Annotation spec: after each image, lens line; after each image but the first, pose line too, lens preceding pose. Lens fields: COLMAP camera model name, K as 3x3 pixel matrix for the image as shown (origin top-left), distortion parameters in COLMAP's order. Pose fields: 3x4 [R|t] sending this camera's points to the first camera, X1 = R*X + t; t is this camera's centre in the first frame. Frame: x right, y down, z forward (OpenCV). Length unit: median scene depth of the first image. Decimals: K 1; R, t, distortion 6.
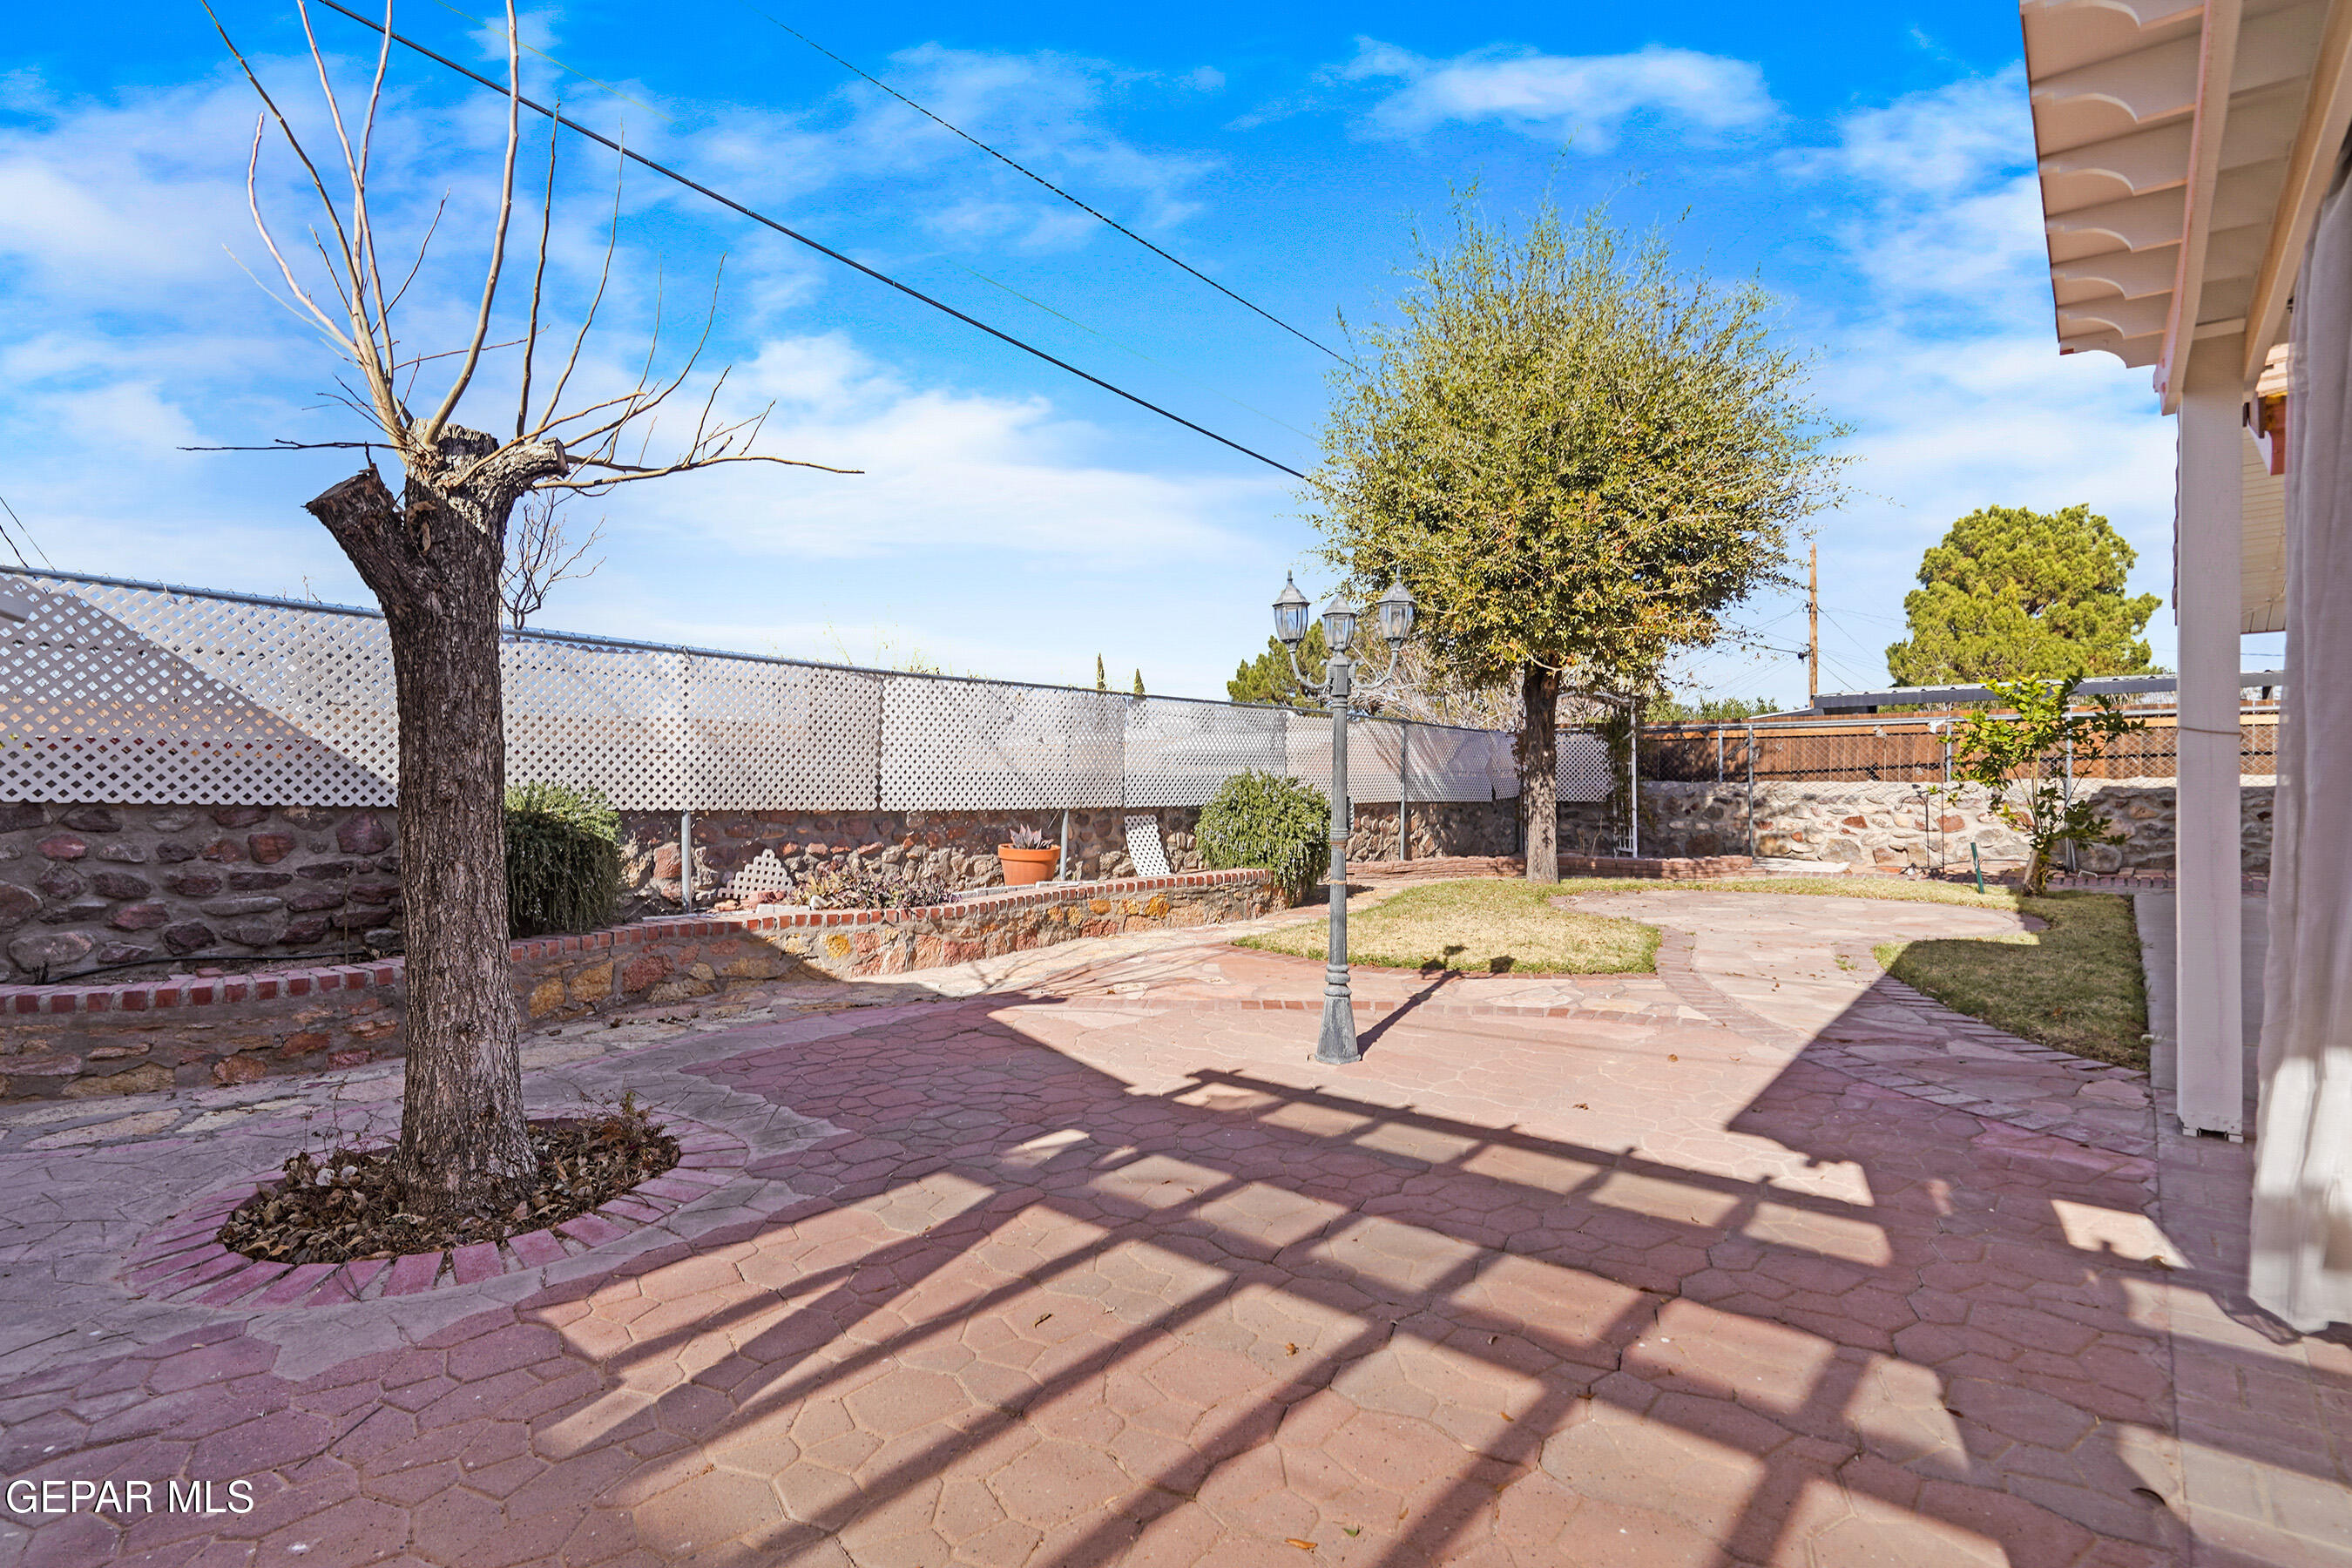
lens RADIAL K [[1094.6, 0, 1171.4], [0, 1094.6, 775.8], [0, 0, 1]] dist [-0.001535, 0.001233]
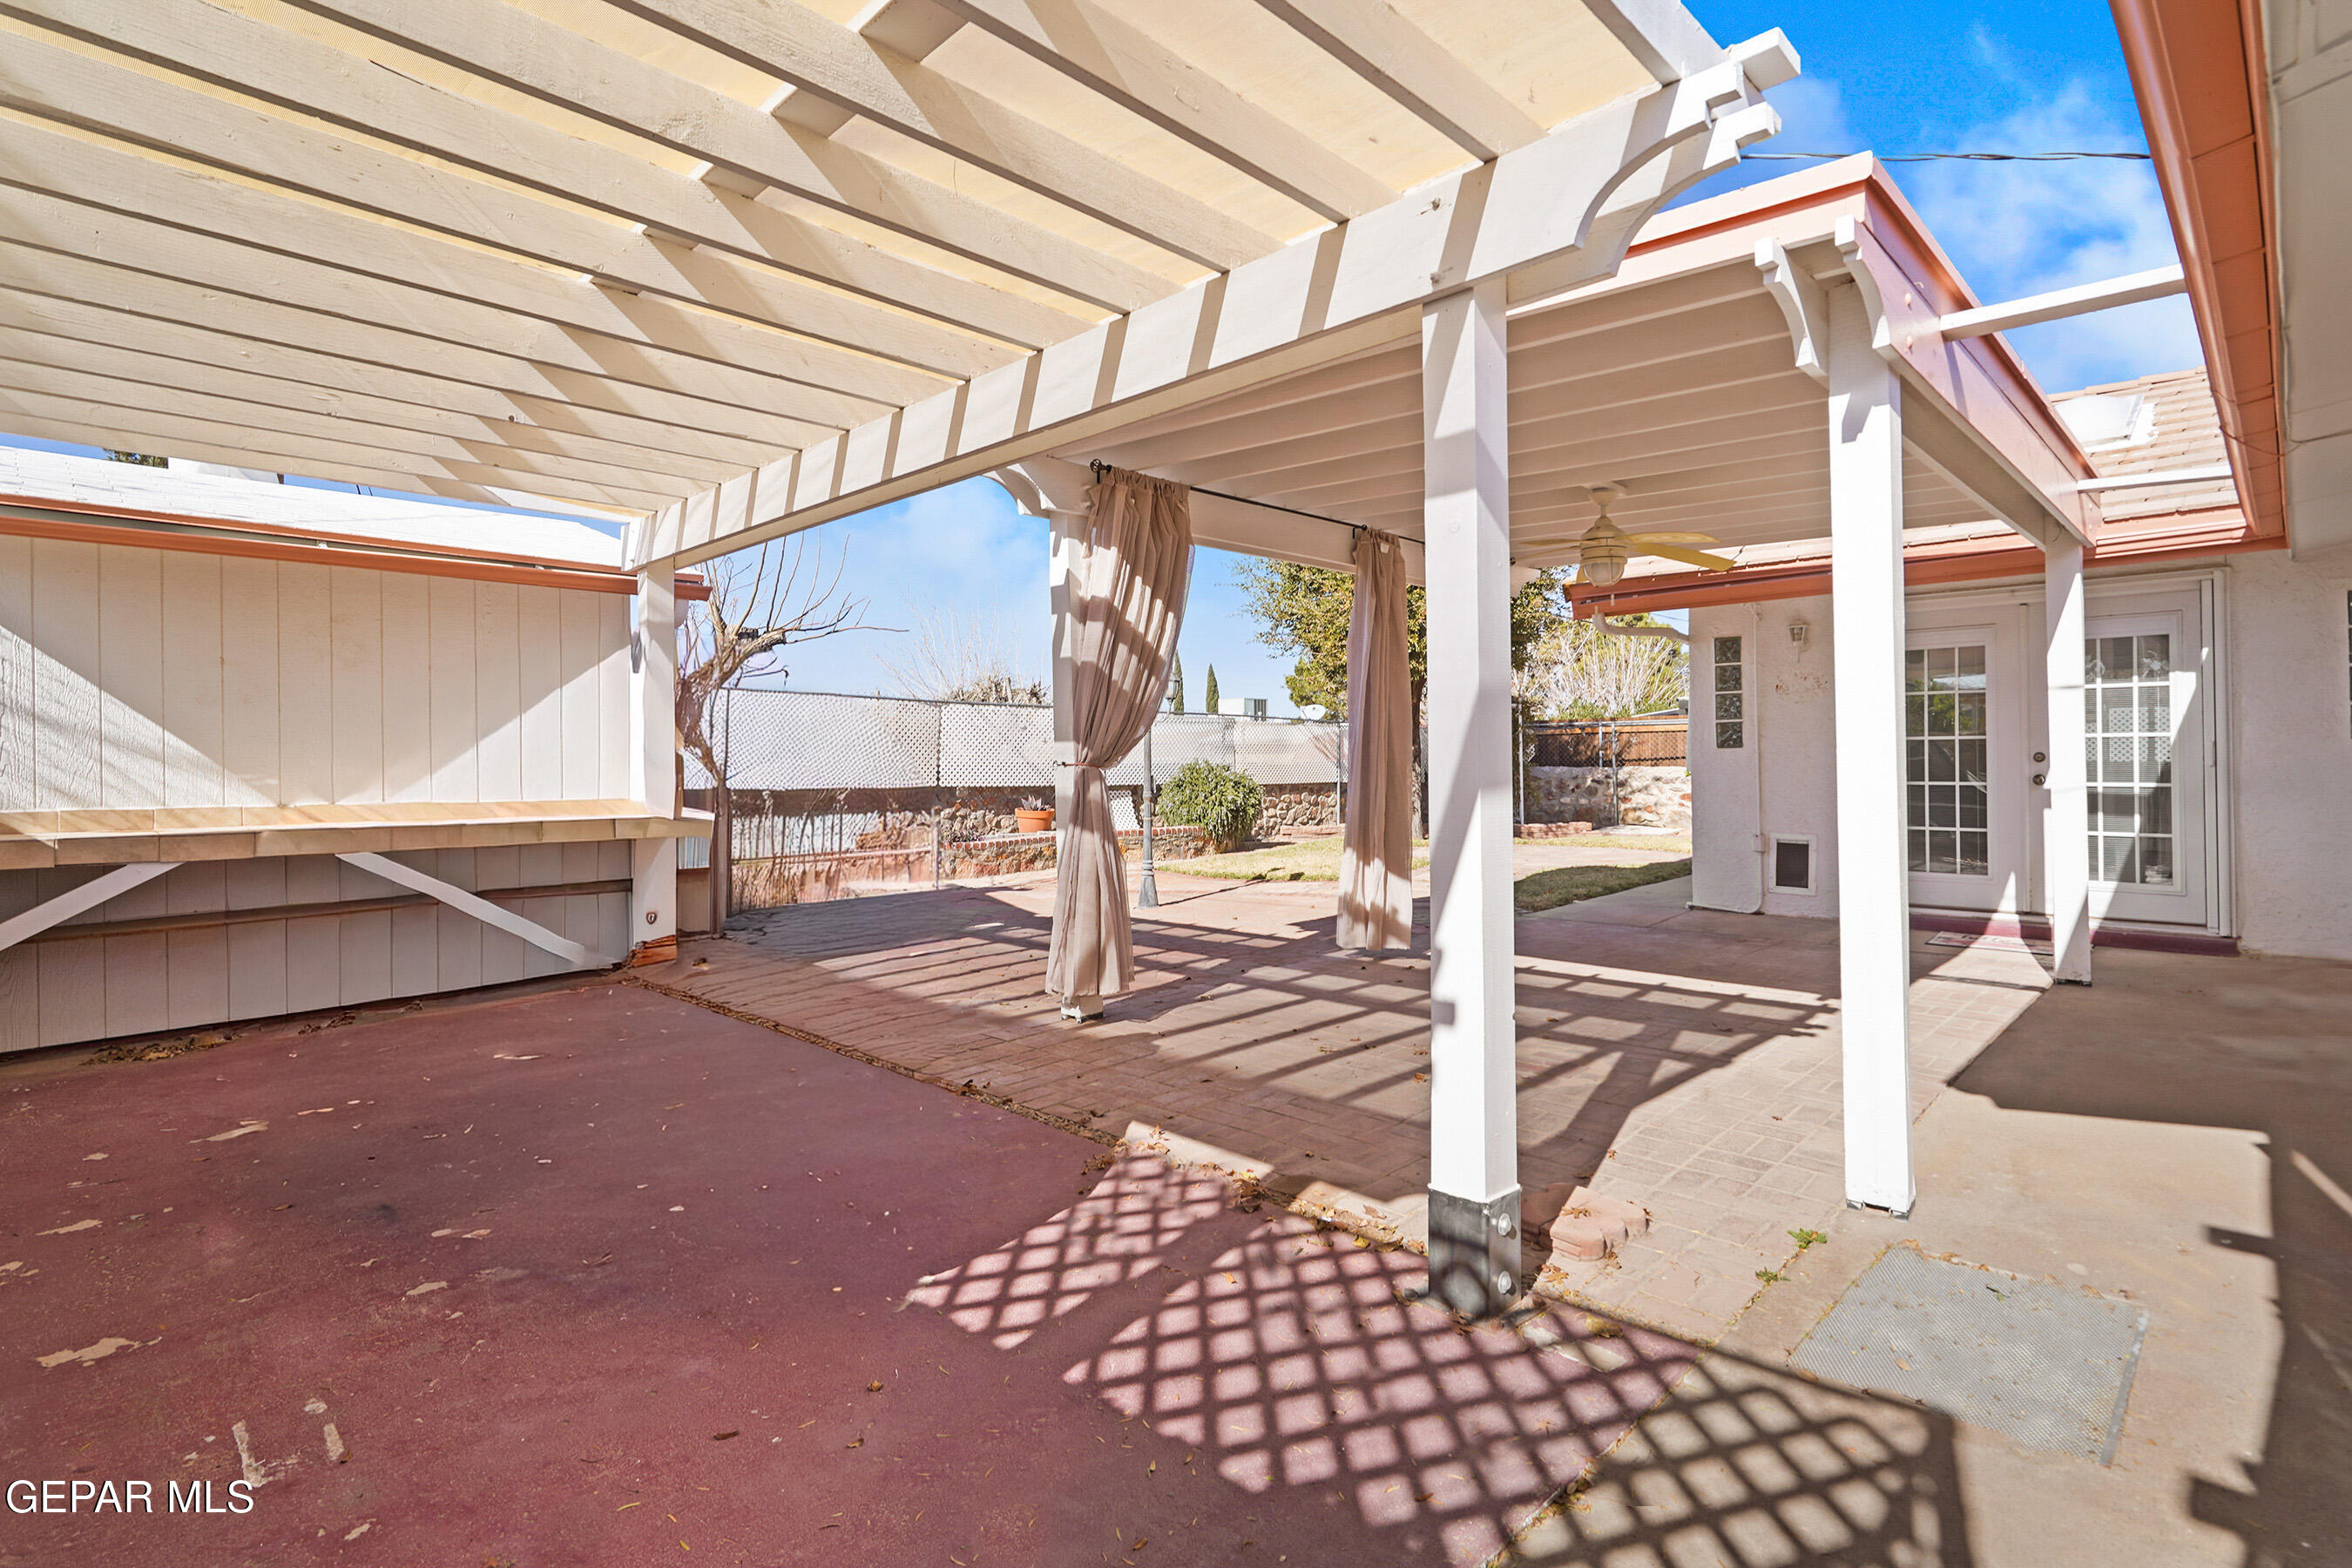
lens RADIAL K [[1094.6, 0, 1215.7], [0, 1094.6, 739.5], [0, 0, 1]] dist [-0.001535, 0.001233]
pose [[0.998202, -0.004009, -0.059804, 0.193901], [0.002800, 0.999790, -0.020284, -0.003104], [0.059873, 0.020080, 0.998004, -0.484558]]
